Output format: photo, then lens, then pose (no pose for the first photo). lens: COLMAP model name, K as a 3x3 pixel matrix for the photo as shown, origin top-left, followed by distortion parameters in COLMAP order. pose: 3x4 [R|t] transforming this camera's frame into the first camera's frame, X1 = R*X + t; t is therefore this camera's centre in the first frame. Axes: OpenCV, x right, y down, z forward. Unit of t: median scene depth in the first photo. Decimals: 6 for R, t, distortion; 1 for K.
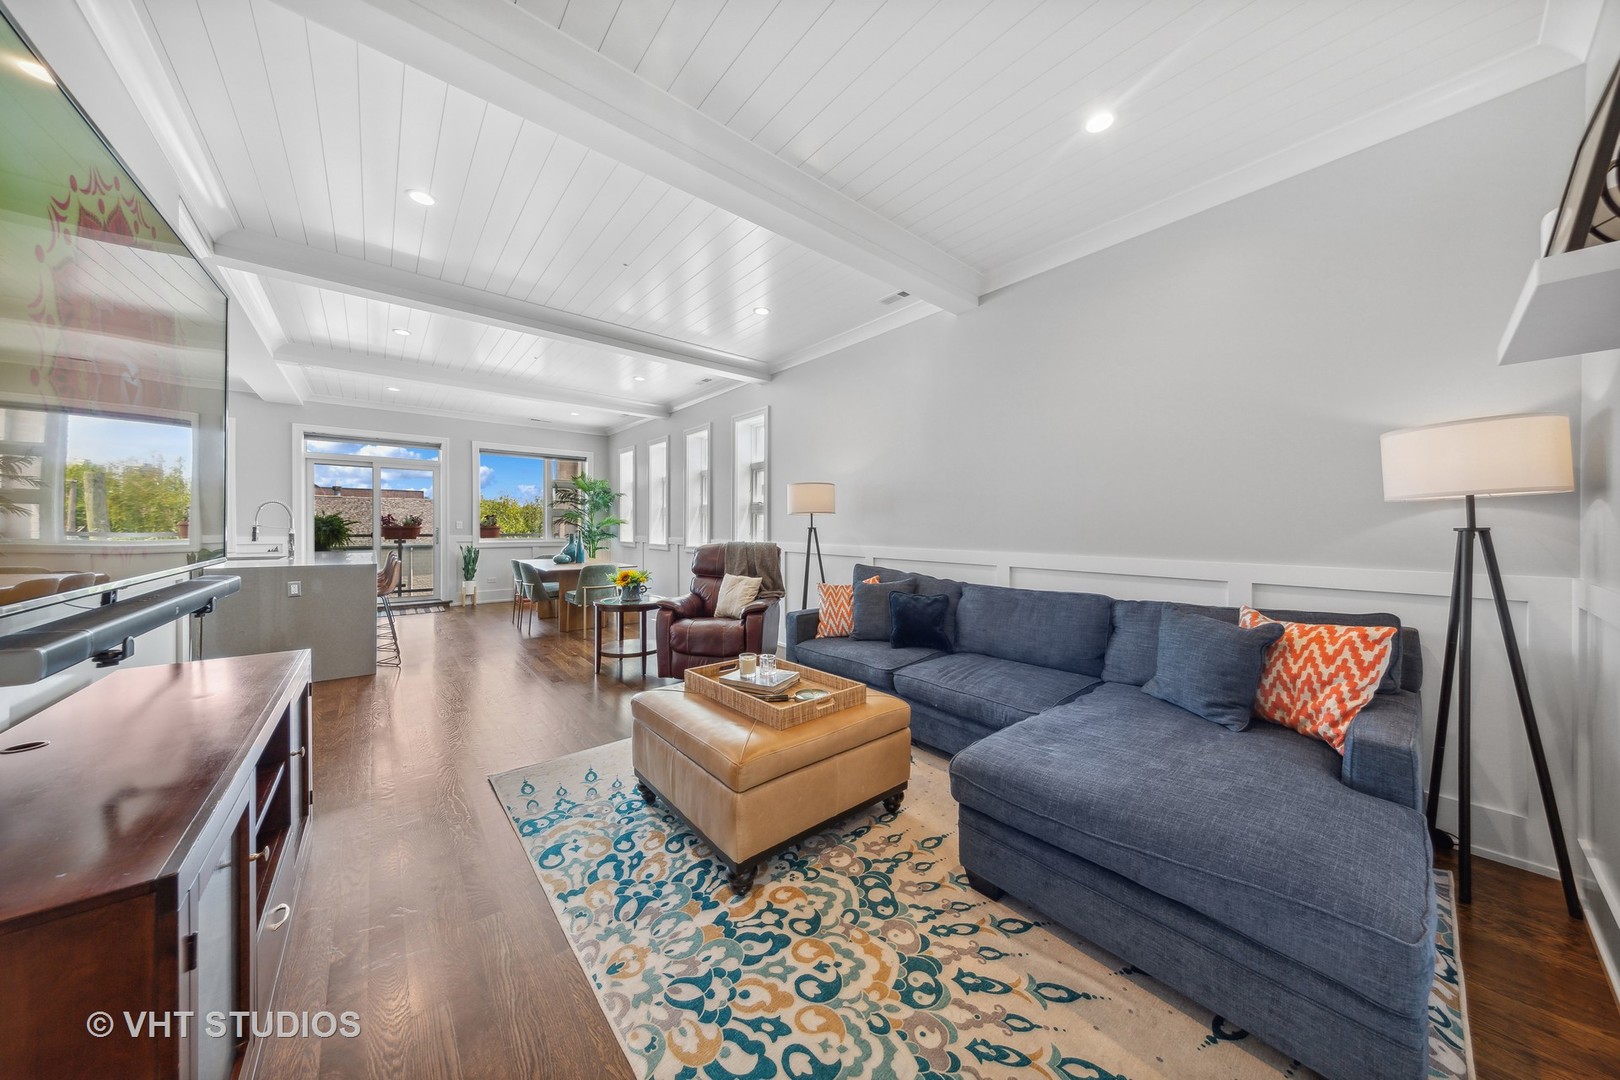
lens RADIAL K [[514.7, 0, 815.8], [0, 514.7, 527.5], [0, 0, 1]] dist [0.000605, -0.000005]
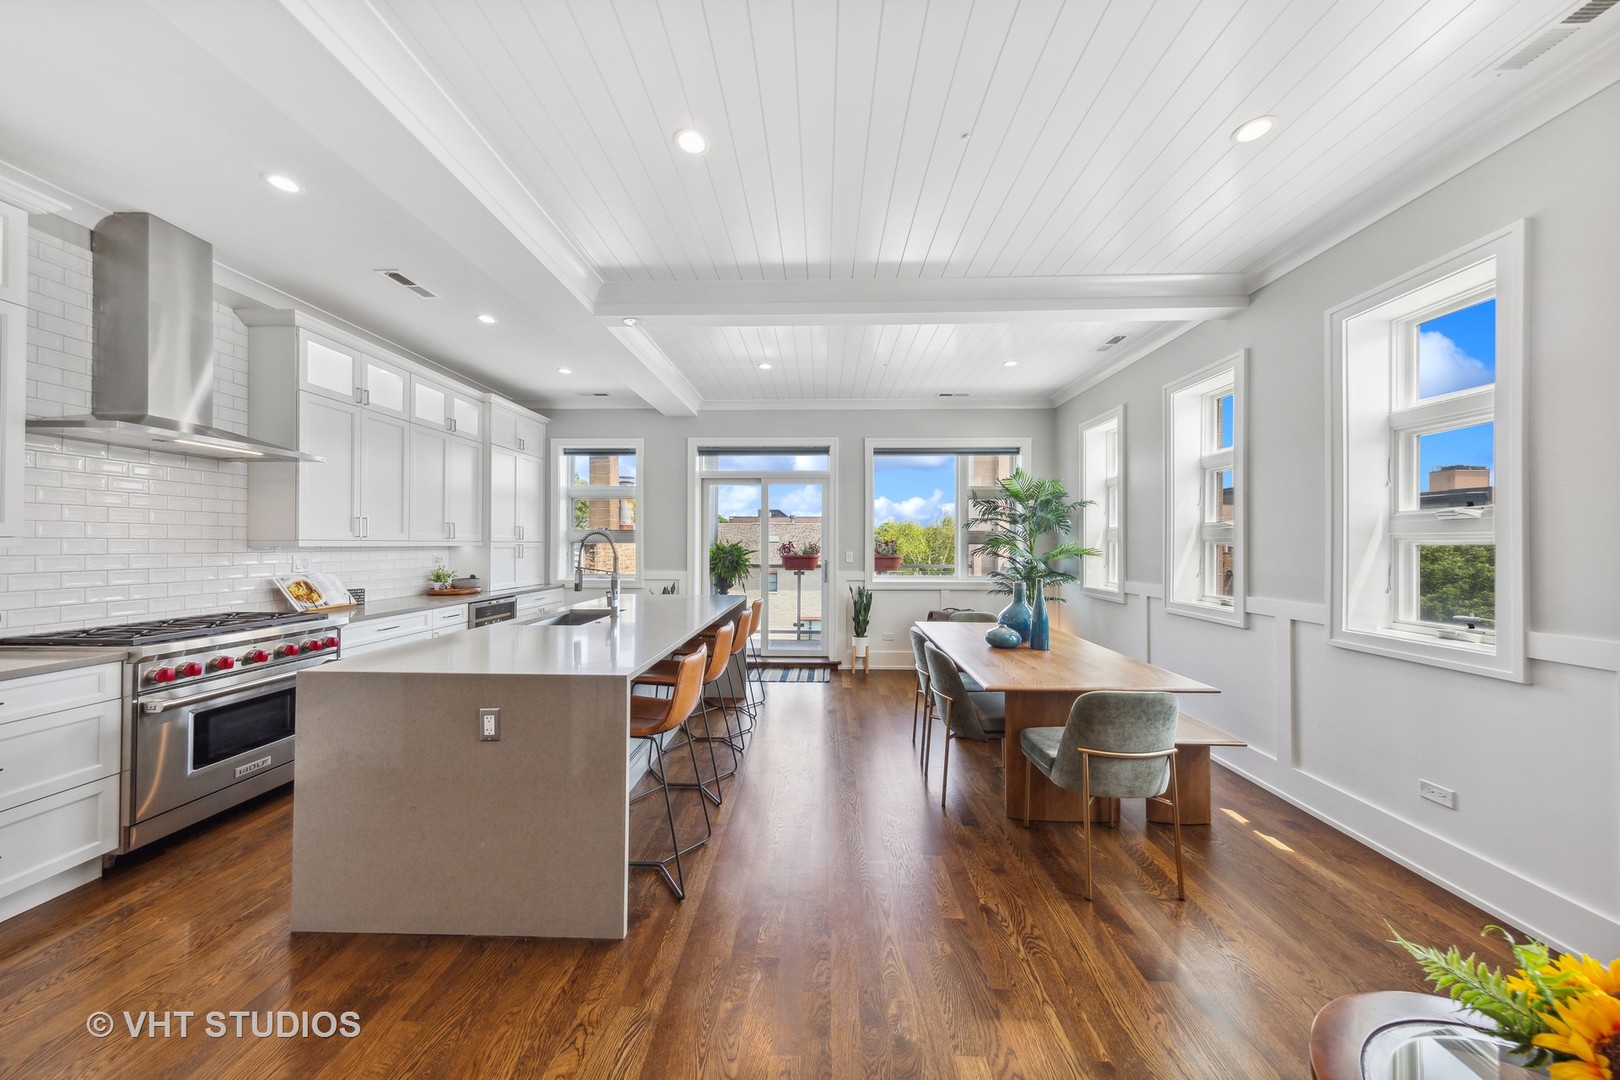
lens RADIAL K [[514.9, 0, 807.7], [0, 514.9, 538.1], [0, 0, 1]] dist [0.001337, -0.000041]
pose [[0.737678, -0.009904, -0.675080, -0.239863], [-0.000876, 0.999878, -0.015626, -0.018987], [0.675152, 0.012118, 0.737579, 0.412877]]
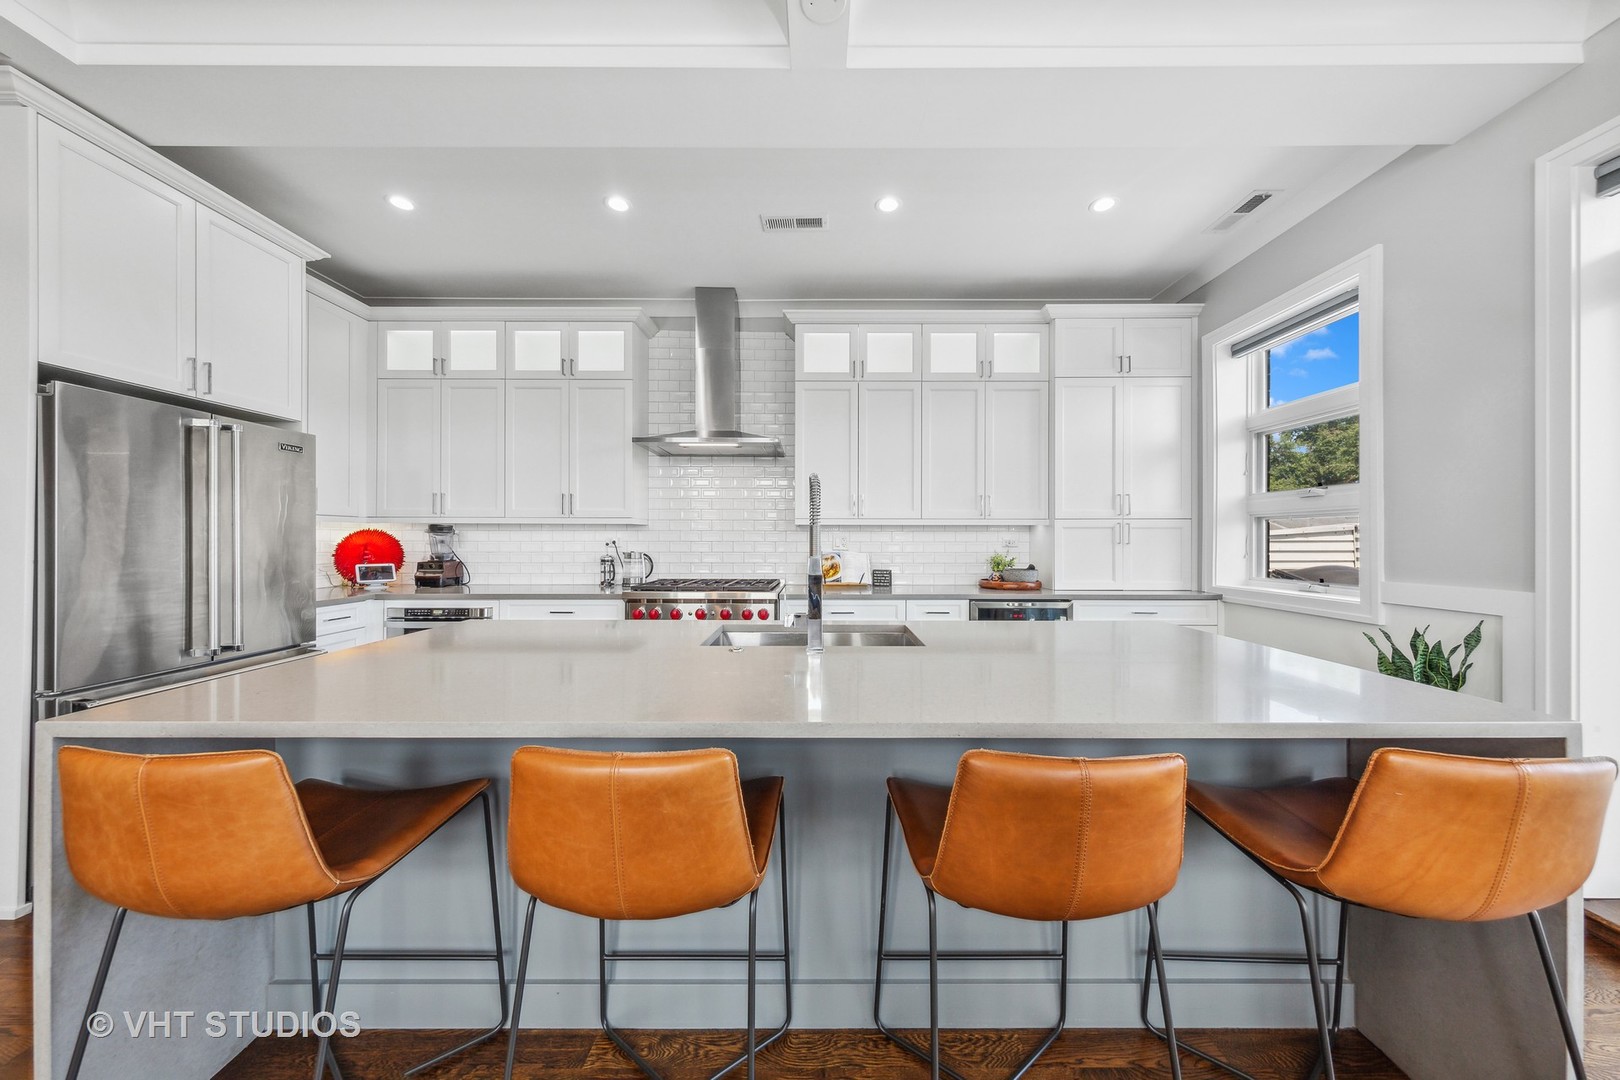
lens RADIAL K [[514.9, 0, 807.7], [0, 514.9, 538.1], [0, 0, 1]] dist [0.001337, -0.000041]
pose [[-0.650819, -0.005417, -0.759214, -0.469363], [-0.004865, 0.999984, -0.002965, -0.005881], [0.759217, 0.001764, -0.650835, 0.724586]]
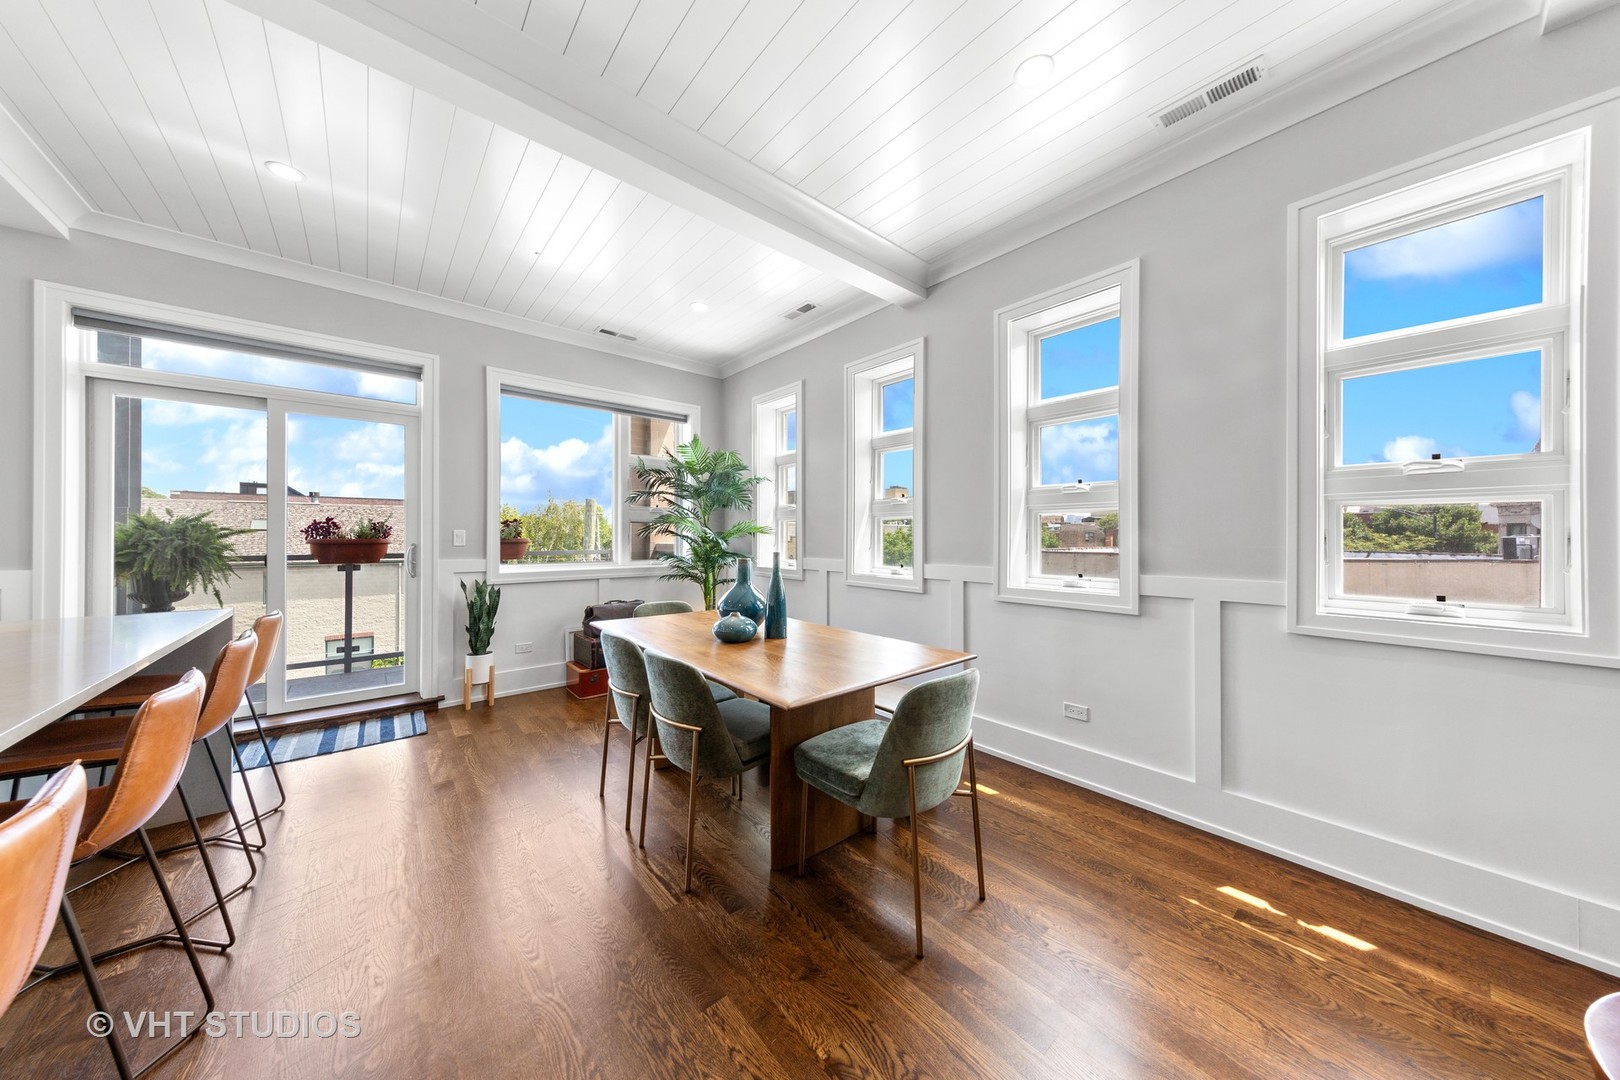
lens RADIAL K [[514.9, 0, 809.5], [0, 514.9, 534.3], [0, 0, 1]] dist [0.005015, -0.000045]
pose [[0.999990, -0.002464, -0.003783, -0.347054], [0.002441, 0.999978, -0.006175, -0.004027], [0.003798, 0.006165, 0.999974, 0.495602]]
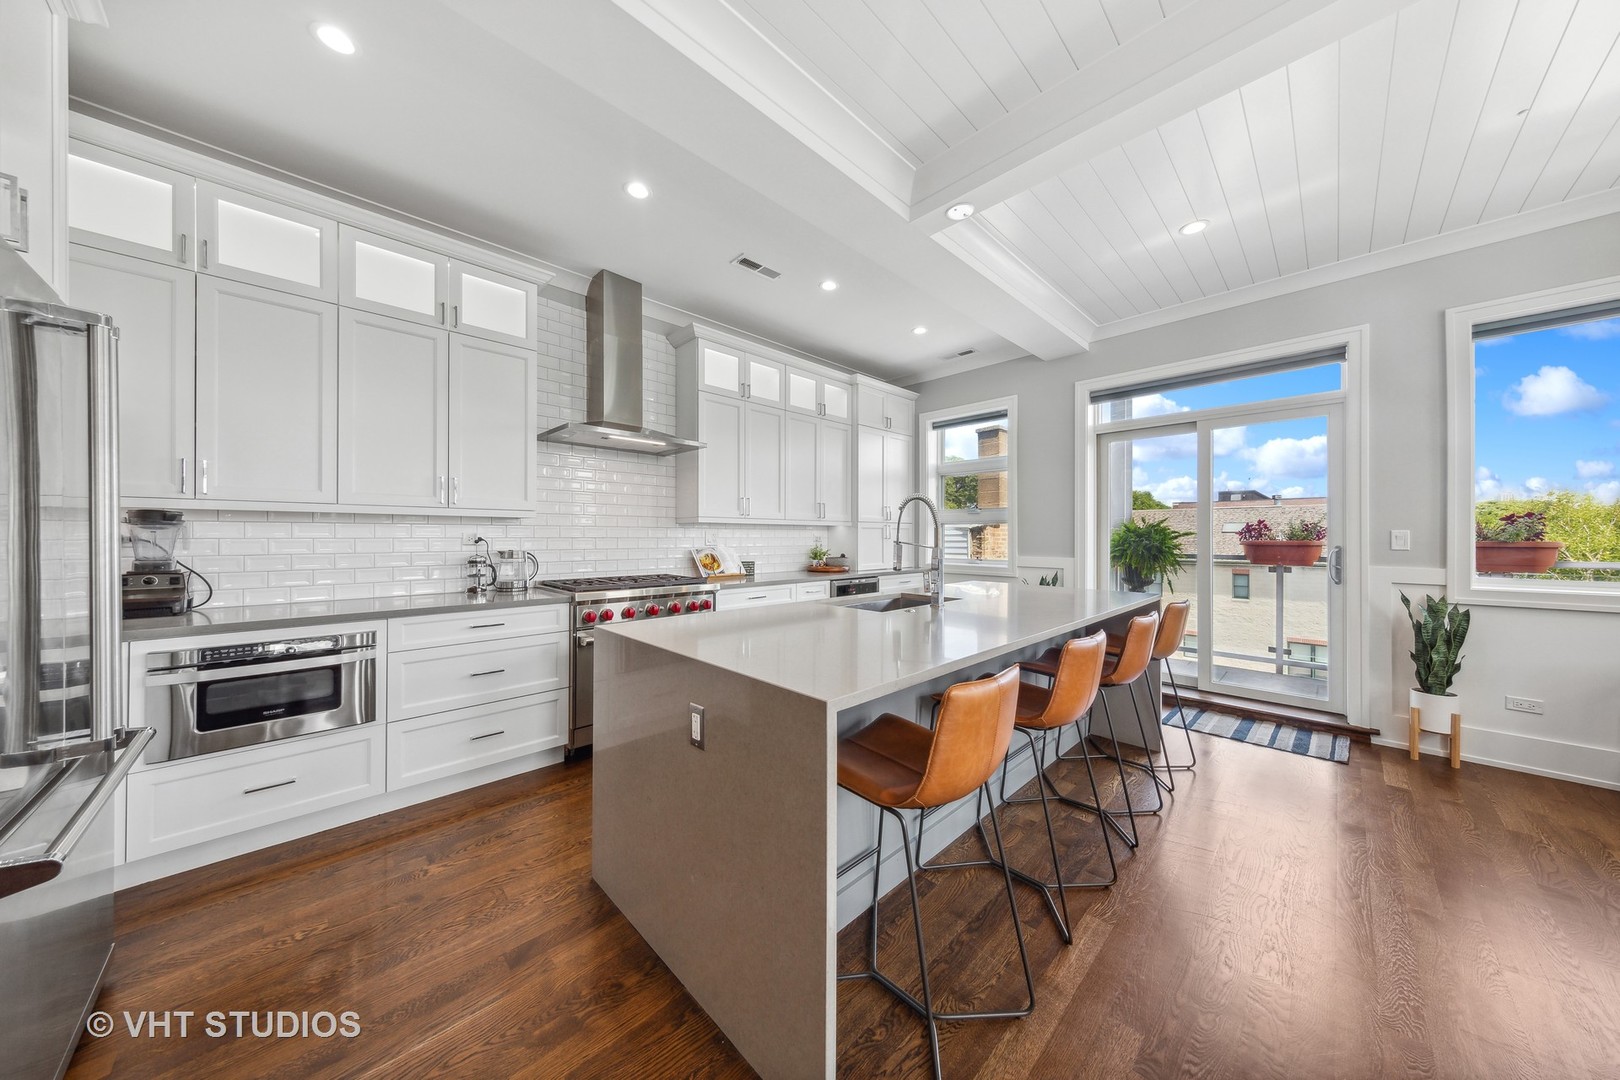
lens RADIAL K [[514.9, 0, 809.5], [0, 514.9, 534.3], [0, 0, 1]] dist [0.005015, -0.000045]
pose [[0.062096, -0.008517, -0.998034, -0.318338], [-0.003519, 0.999956, -0.008752, -0.003786], [0.998064, 0.004056, 0.062063, 0.511077]]
